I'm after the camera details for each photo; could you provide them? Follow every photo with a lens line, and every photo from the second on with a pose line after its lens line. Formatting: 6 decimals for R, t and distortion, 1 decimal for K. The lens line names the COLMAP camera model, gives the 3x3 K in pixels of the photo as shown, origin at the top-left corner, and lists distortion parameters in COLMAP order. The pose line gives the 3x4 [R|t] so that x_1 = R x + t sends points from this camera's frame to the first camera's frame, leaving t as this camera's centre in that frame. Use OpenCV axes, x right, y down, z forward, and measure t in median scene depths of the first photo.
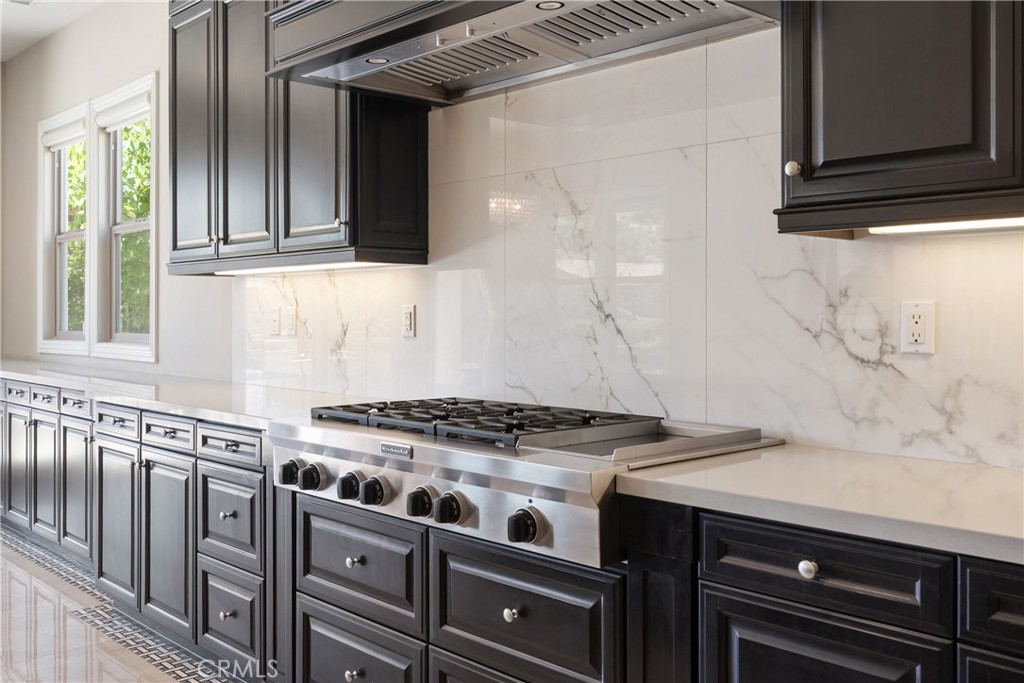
lens RADIAL K [[953.3, 0, 492.6], [0, 953.3, 312.1], [0, 0, 1]] dist [0.003196, 0.003075]
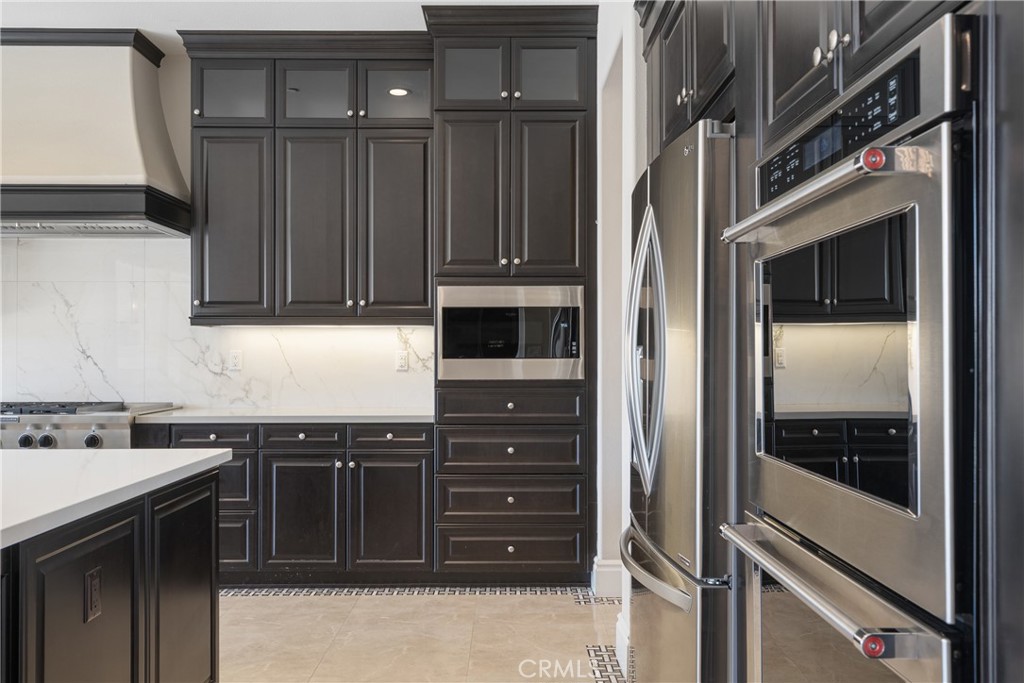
lens RADIAL K [[829.5, 0, 508.7], [0, 829.5, 352.1], [0, 0, 1]] dist [0.012091, -0.000806]
pose [[0.675779, 0.001854, 0.737102, -0.800500], [-0.000084, 0.999997, -0.002439, -0.001663], [-0.737104, 0.001586, 0.675777, -1.216974]]
